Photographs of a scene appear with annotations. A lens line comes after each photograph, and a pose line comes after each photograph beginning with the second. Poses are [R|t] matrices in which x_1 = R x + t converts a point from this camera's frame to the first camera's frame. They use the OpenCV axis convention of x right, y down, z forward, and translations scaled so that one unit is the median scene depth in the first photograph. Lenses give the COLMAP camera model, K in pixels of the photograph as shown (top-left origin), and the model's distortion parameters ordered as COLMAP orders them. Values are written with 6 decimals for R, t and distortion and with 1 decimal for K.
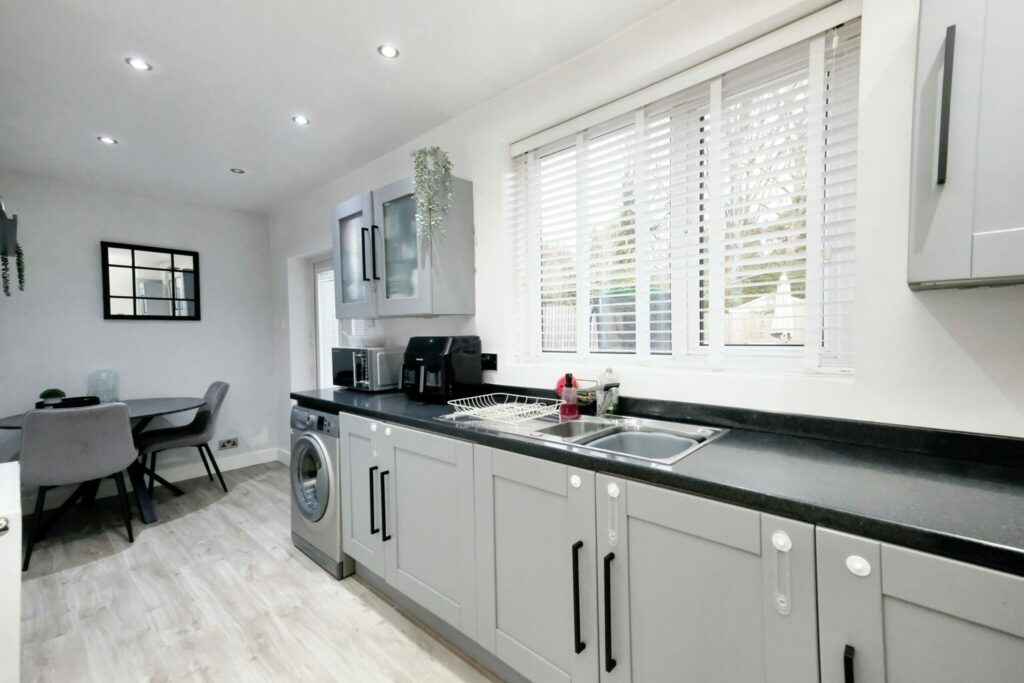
lens RADIAL K [[446.7, 0, 518.5], [0, 446.7, 342.9], [0, 0, 1]] dist [0.027473, 0.007649]
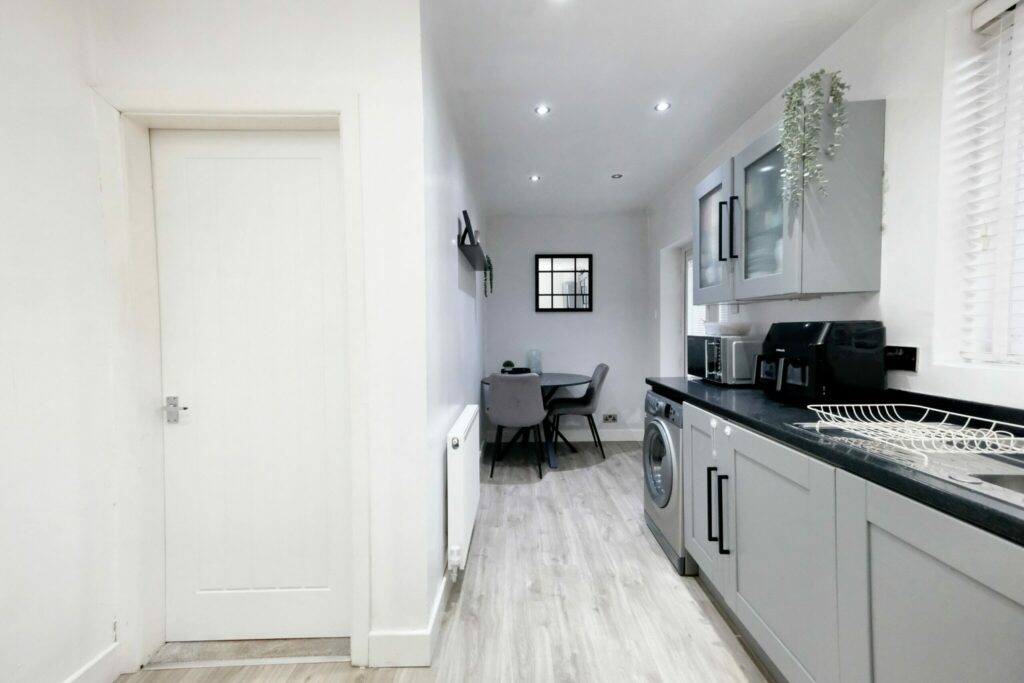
lens RADIAL K [[446.7, 0, 505.2], [0, 446.7, 344.4], [0, 0, 1]] dist [0.027473, 0.007649]
pose [[0.659125, 0.033478, -0.751288, 0.057561], [-0.017448, 0.999420, 0.029228, 0.009959], [0.751831, -0.006157, 0.659327, 0.078631]]
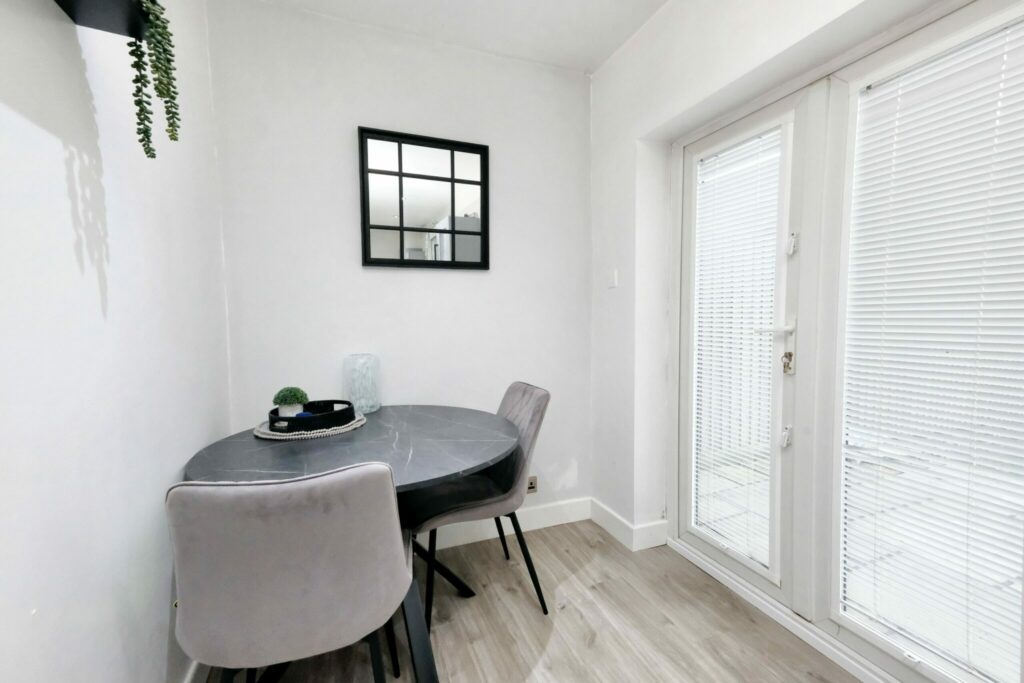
lens RADIAL K [[446.7, 0, 512.4], [0, 446.7, 345.7], [0, 0, 1]] dist [0.027473, 0.007649]
pose [[0.902435, 0.039768, -0.428986, -0.684708], [-0.017995, 0.998341, 0.054695, 0.022392], [0.430450, -0.041639, 0.901654, 0.800170]]
